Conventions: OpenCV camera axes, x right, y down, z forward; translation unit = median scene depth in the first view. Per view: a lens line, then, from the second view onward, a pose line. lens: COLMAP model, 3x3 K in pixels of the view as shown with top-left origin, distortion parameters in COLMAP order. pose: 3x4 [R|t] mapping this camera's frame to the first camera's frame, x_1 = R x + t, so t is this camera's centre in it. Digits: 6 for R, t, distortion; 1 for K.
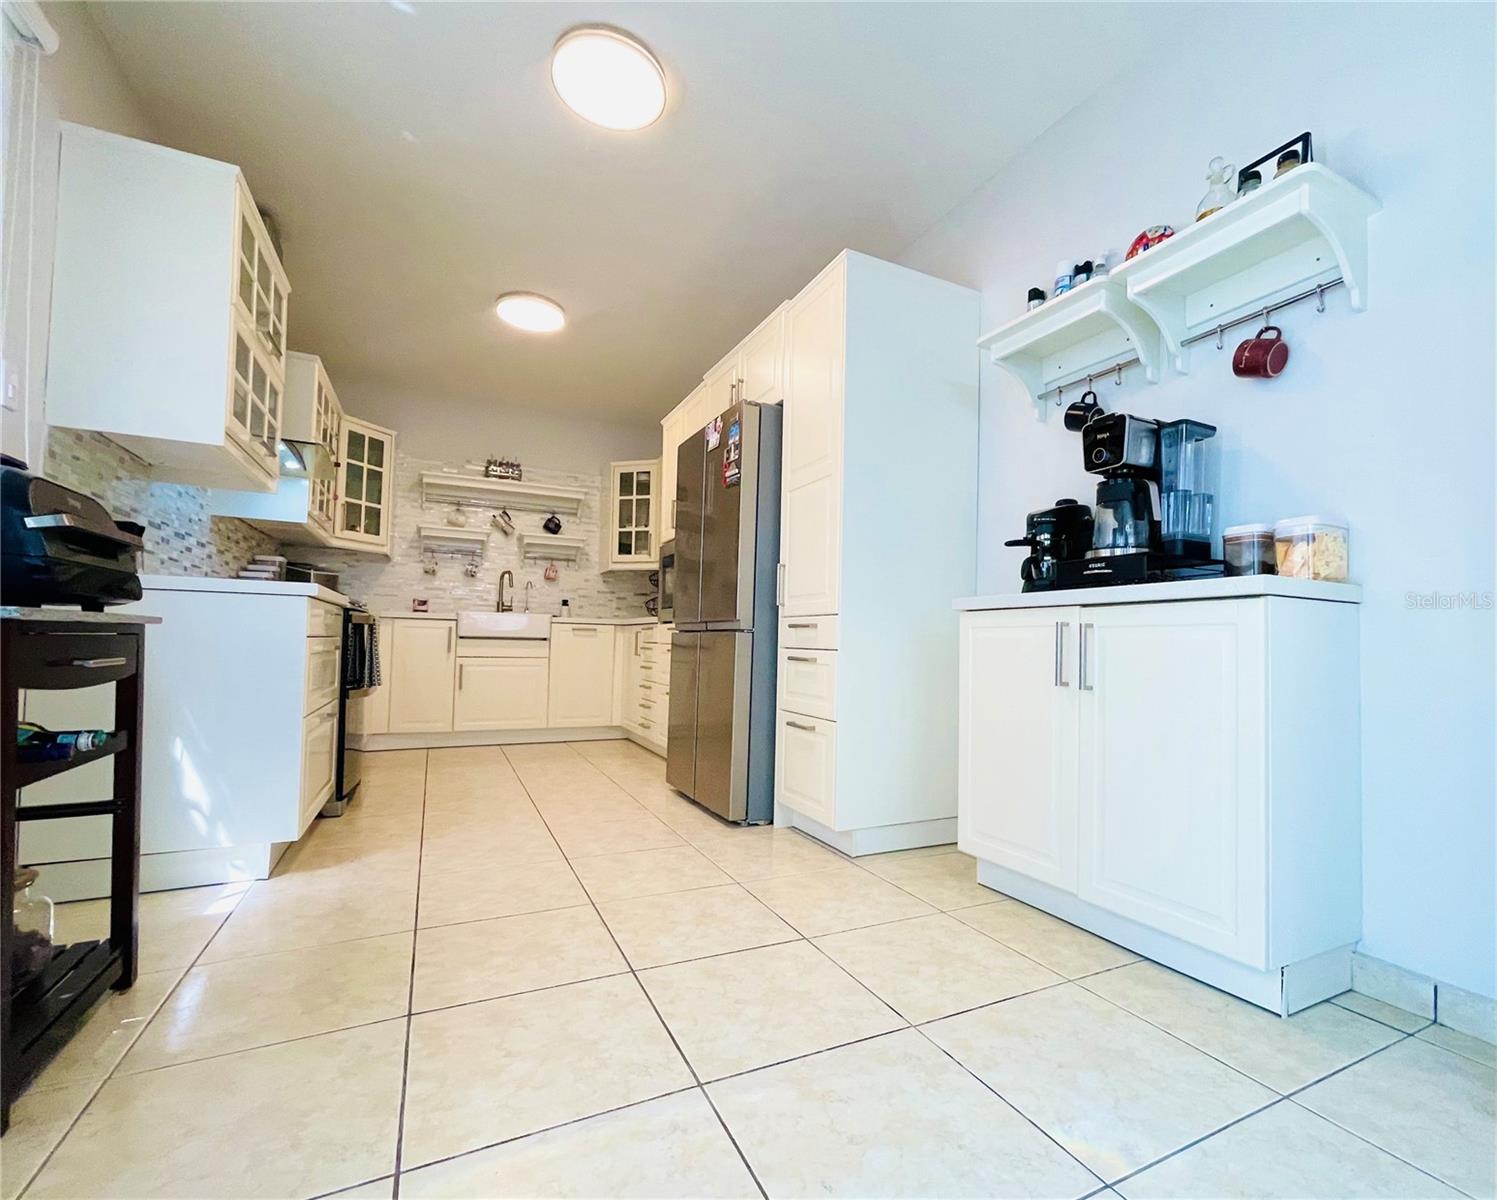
lens RADIAL K [[687.8, 0, 786.1], [0, 687.8, 627.6], [0, 0, 1]] dist [-0.000001, 0.001497]
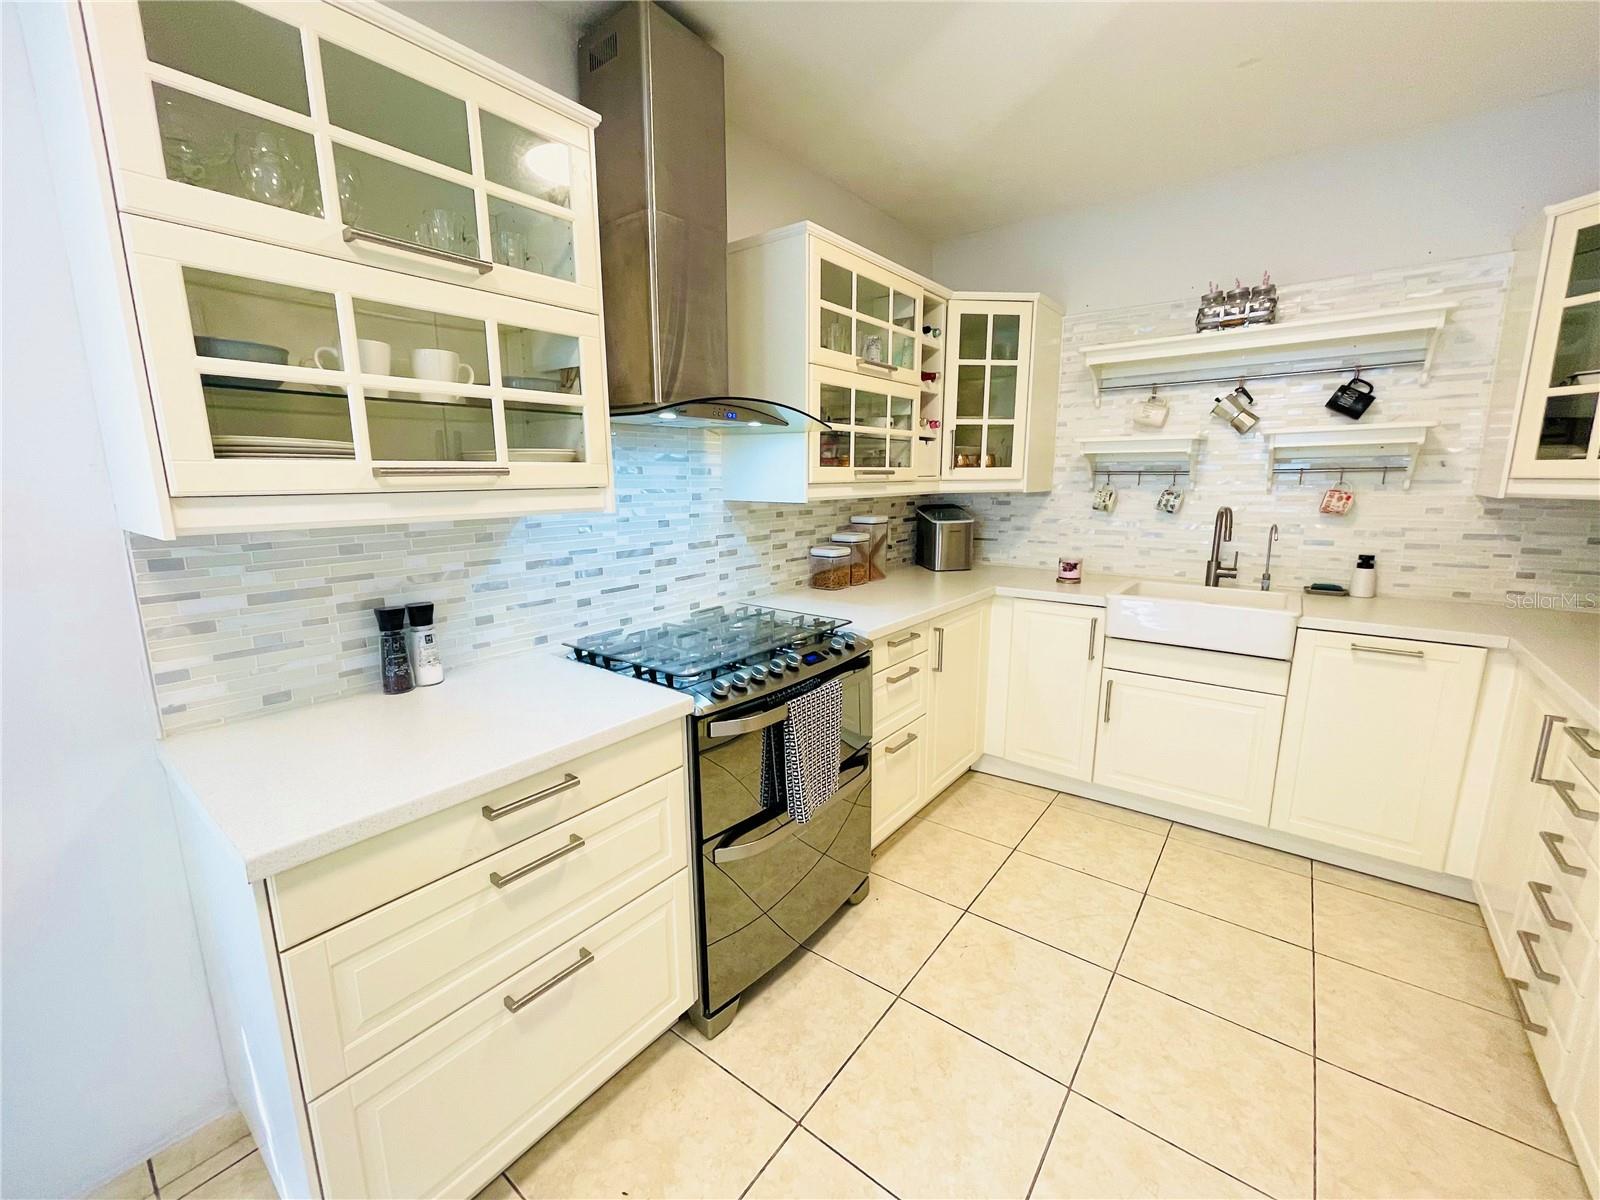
lens RADIAL K [[650.8, 0, 803.5], [0, 650.8, 594.6], [0, 0, 1]] dist [-0.004616, 0.001819]
pose [[0.430802, 0.139199, -0.891646, -0.091761], [0.039641, 0.984160, 0.172794, -0.120141], [0.901575, -0.109786, 0.418460, 0.504960]]
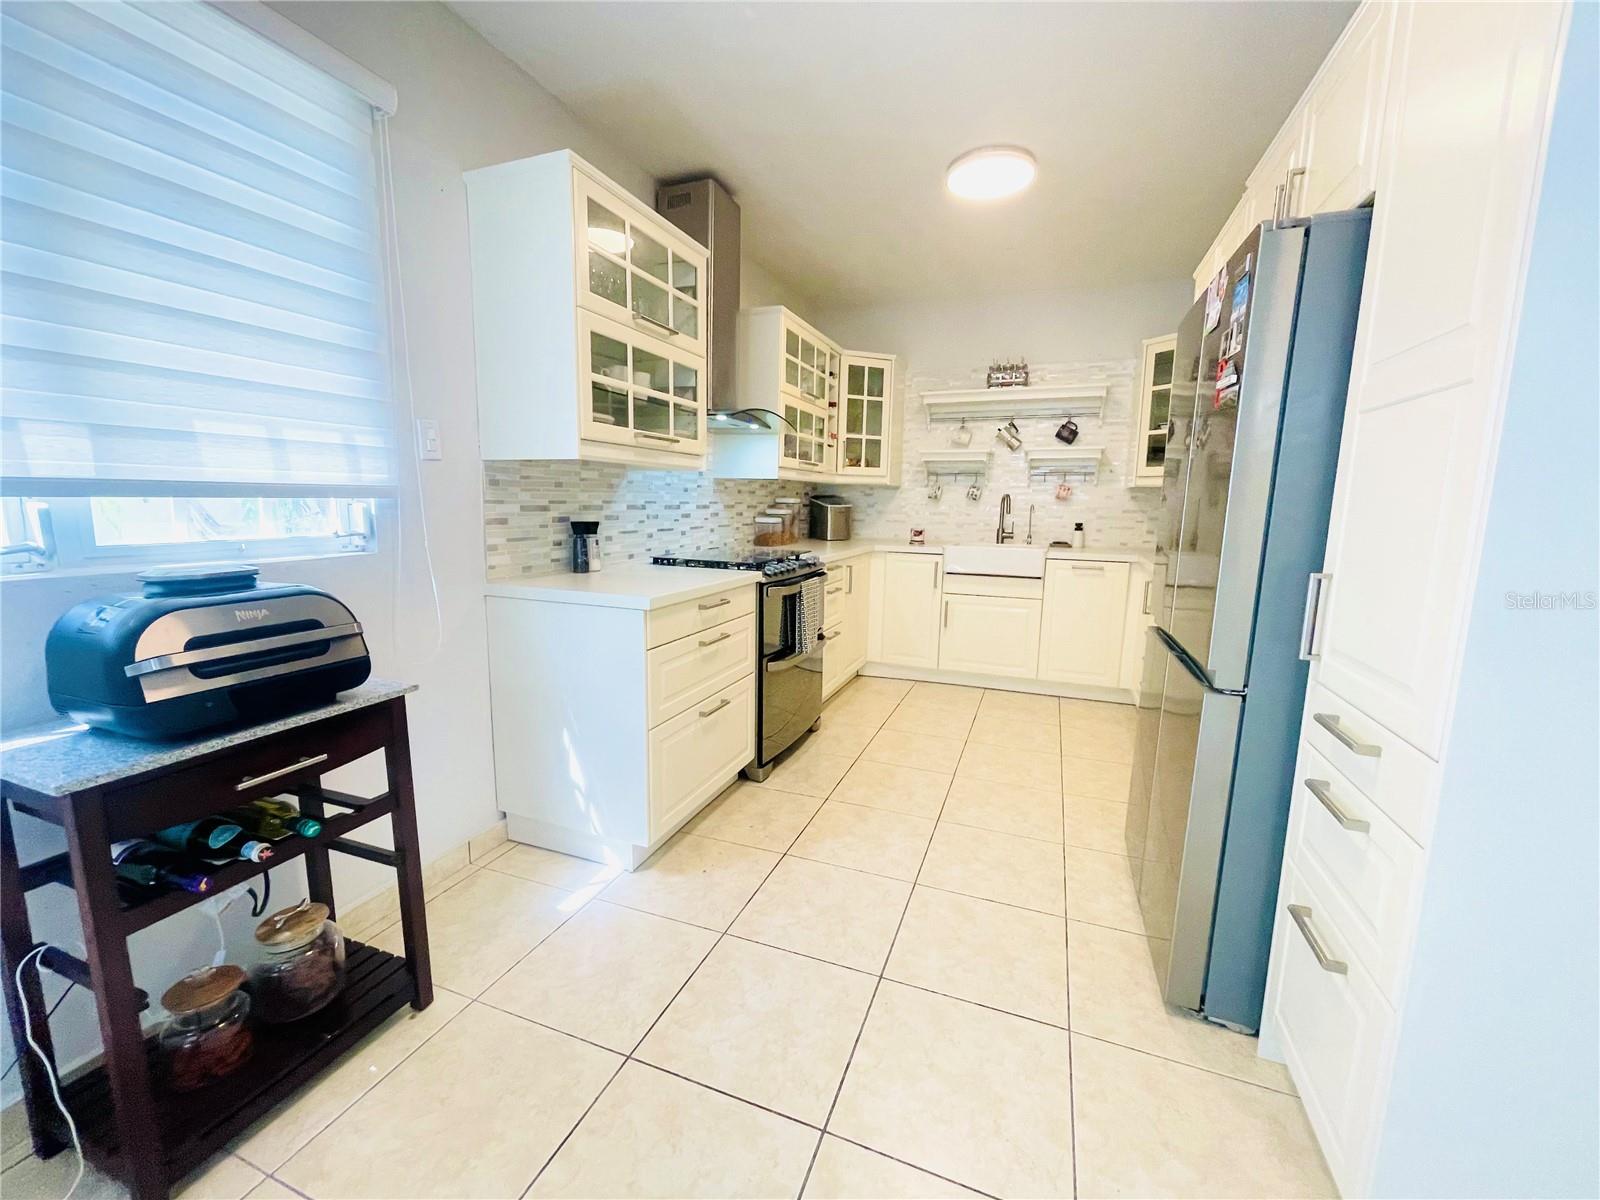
lens RADIAL K [[650.8, 0, 800.5], [0, 650.8, 597.6], [0, 0, 1]] dist [-0.004616, 0.001819]
pose [[0.669374, 0.099486, -0.736234, 0.045787], [0.017549, 0.988599, 0.149544, -0.083705], [0.742718, -0.113021, 0.659997, 0.248307]]
